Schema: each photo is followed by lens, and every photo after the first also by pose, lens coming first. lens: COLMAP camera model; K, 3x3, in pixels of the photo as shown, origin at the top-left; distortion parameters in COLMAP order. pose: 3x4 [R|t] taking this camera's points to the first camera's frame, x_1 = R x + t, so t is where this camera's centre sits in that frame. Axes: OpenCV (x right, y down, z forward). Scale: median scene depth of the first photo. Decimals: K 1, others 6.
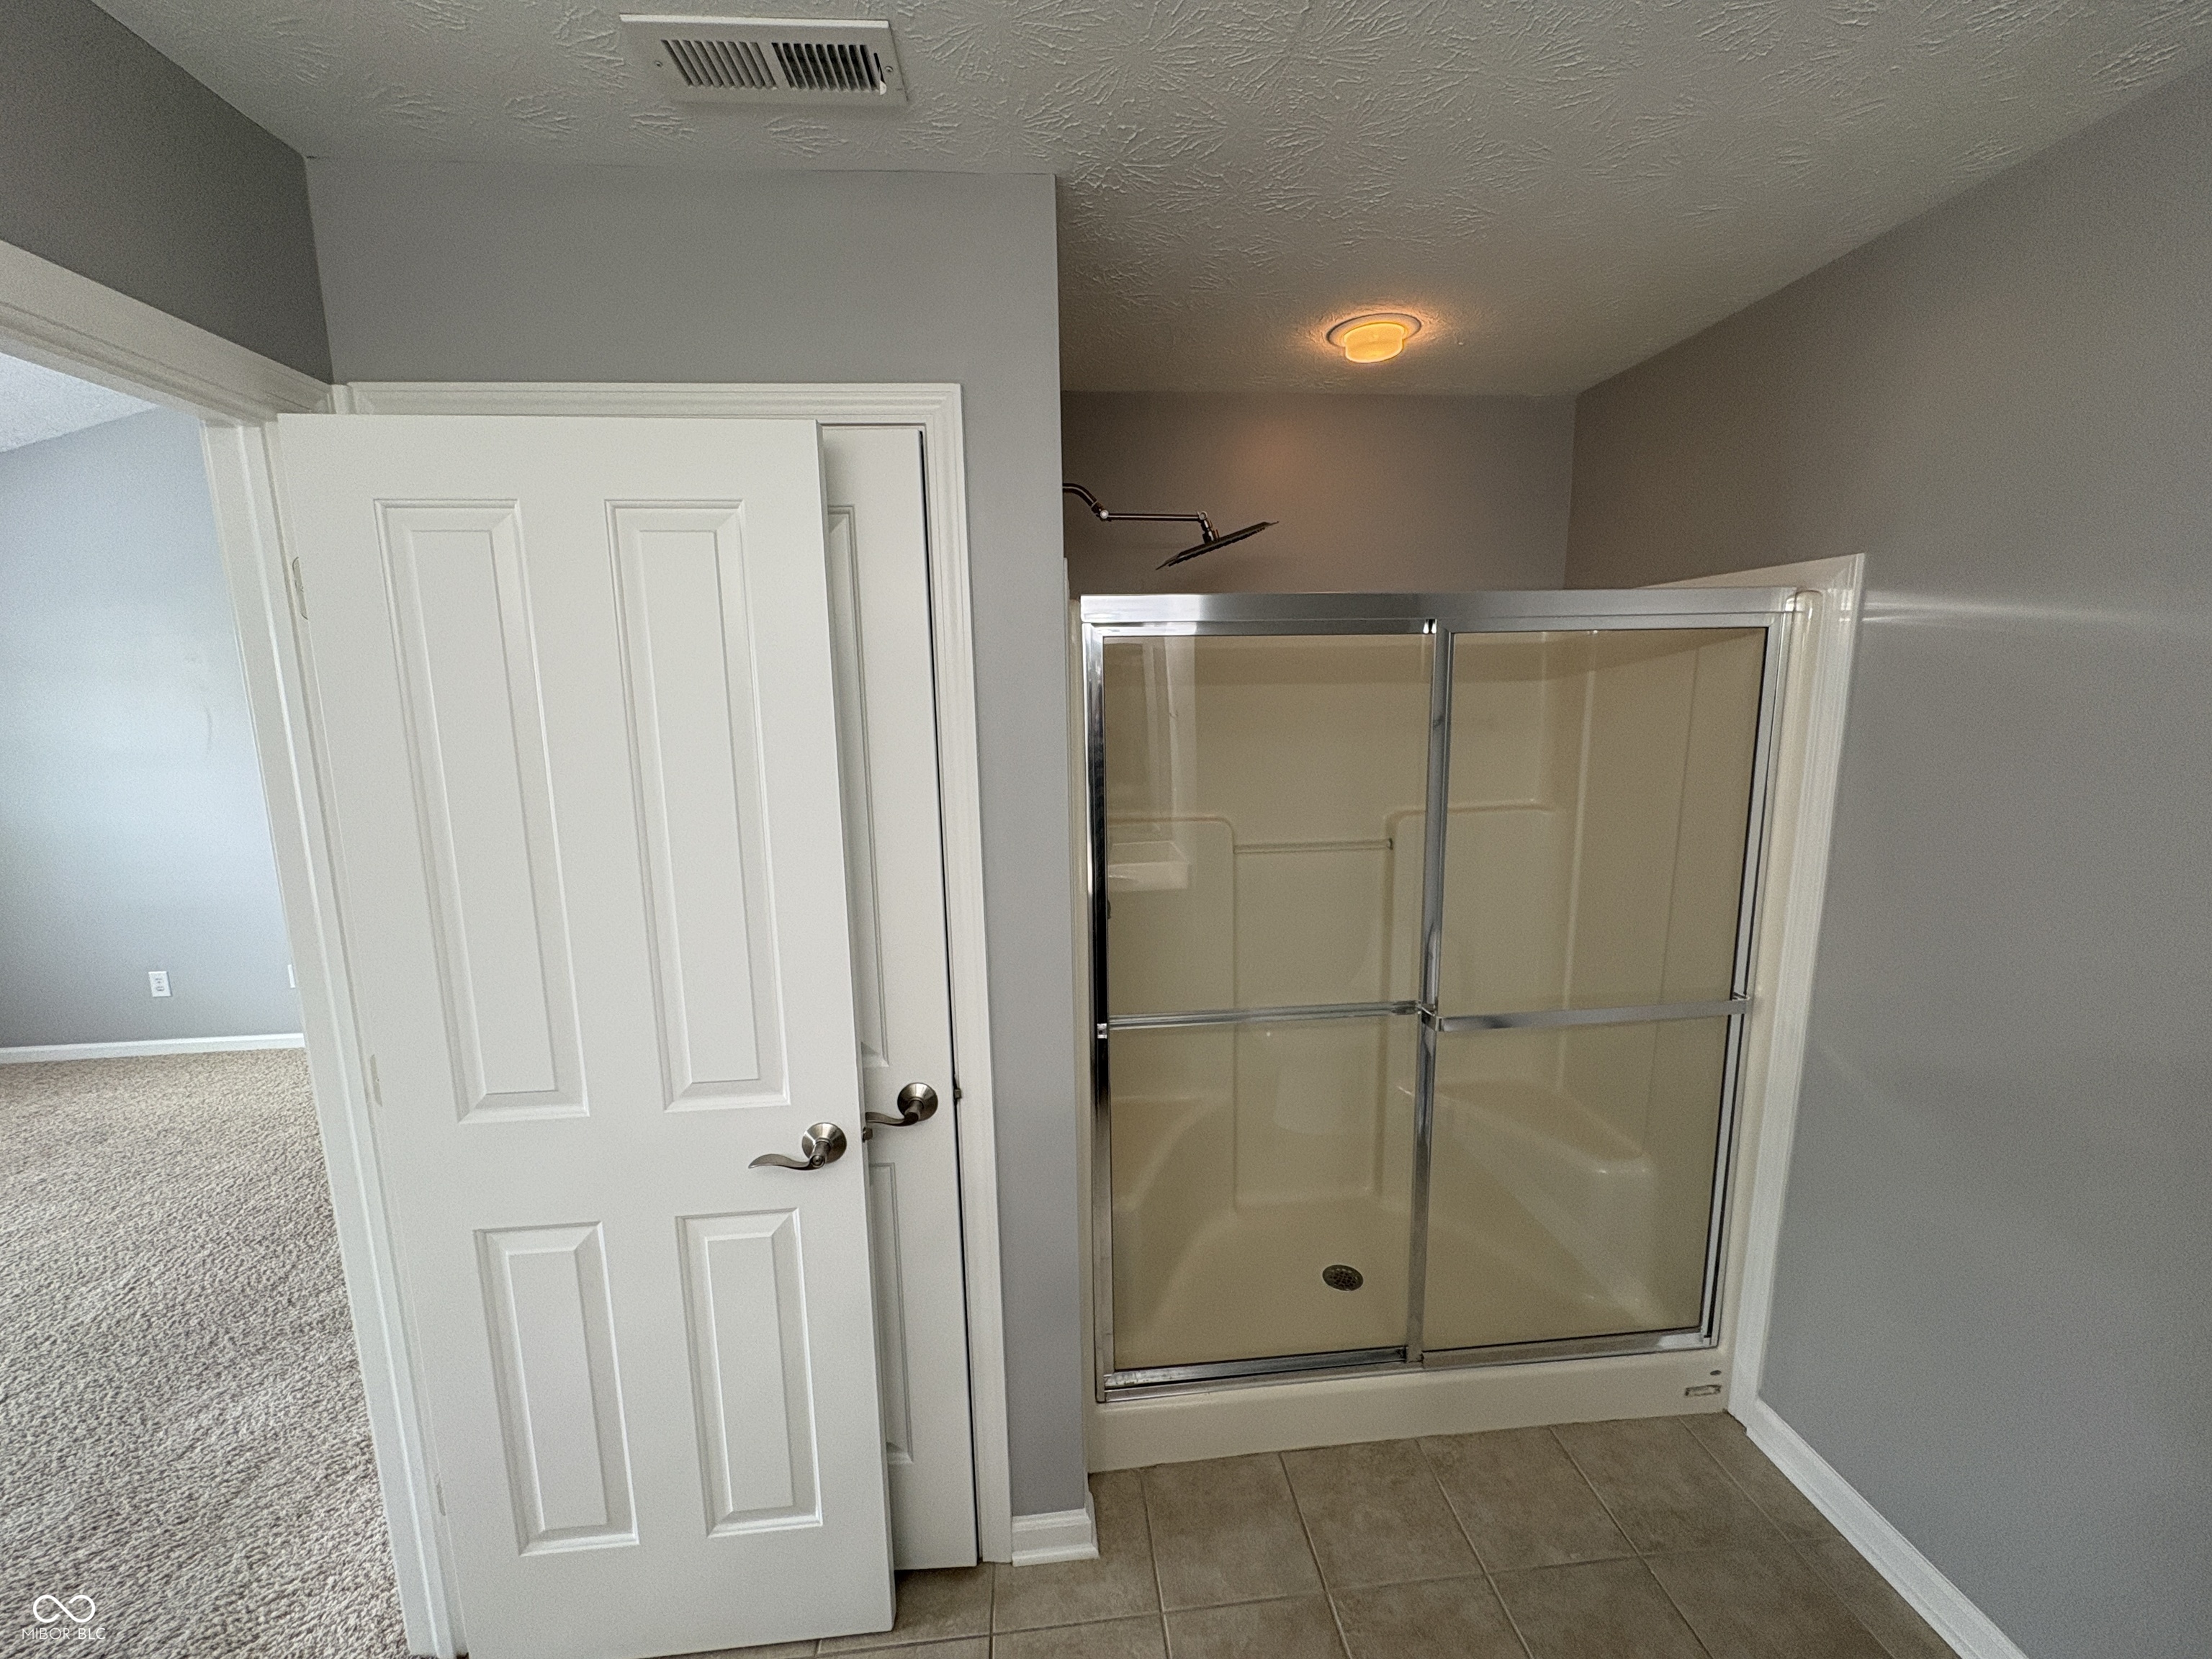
lens RADIAL K [[889.4, 0, 1107.5], [0, 889.4, 828.2], [0, 0, 1]] dist [-0.000778, -0.000237]
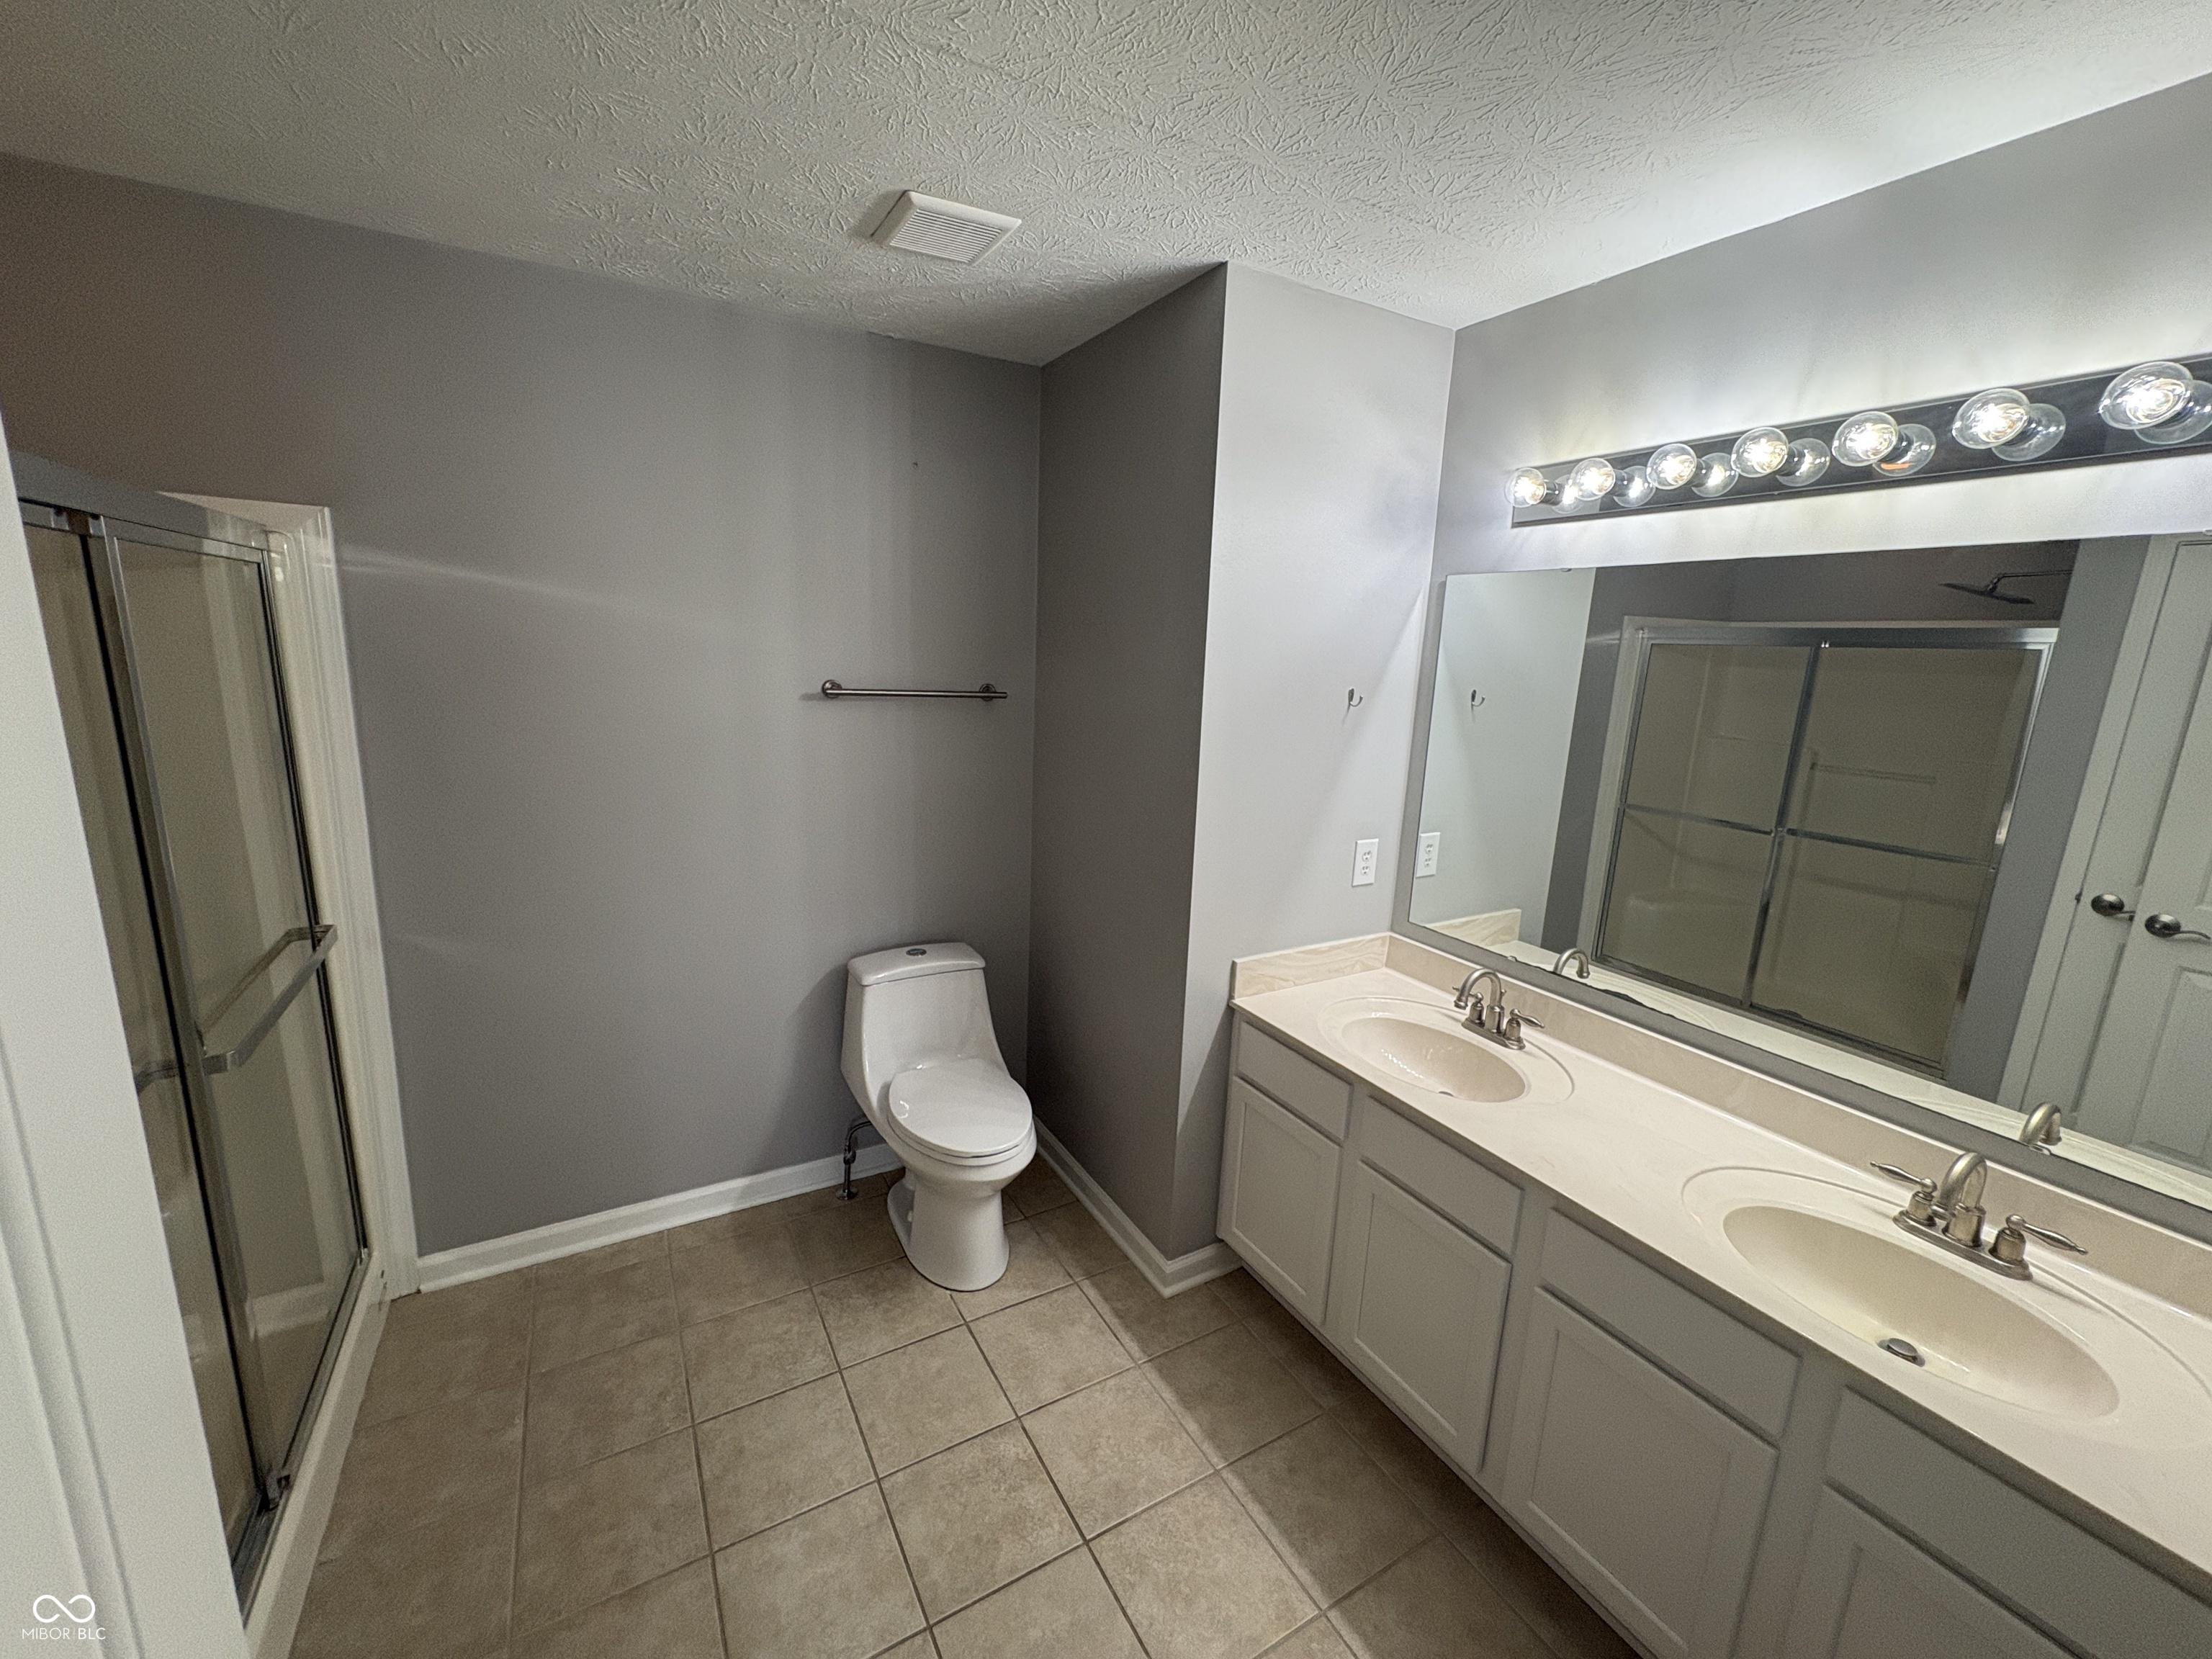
lens RADIAL K [[889.4, 0, 1107.1], [0, 889.4, 829.0], [0, 0, 1]] dist [-0.000778, -0.000237]
pose [[-0.416078, -0.183907, 0.890538, -0.629553], [0.115739, 0.960660, 0.252463, -0.084259], [-0.901933, 0.208114, -0.378424, 0.600028]]
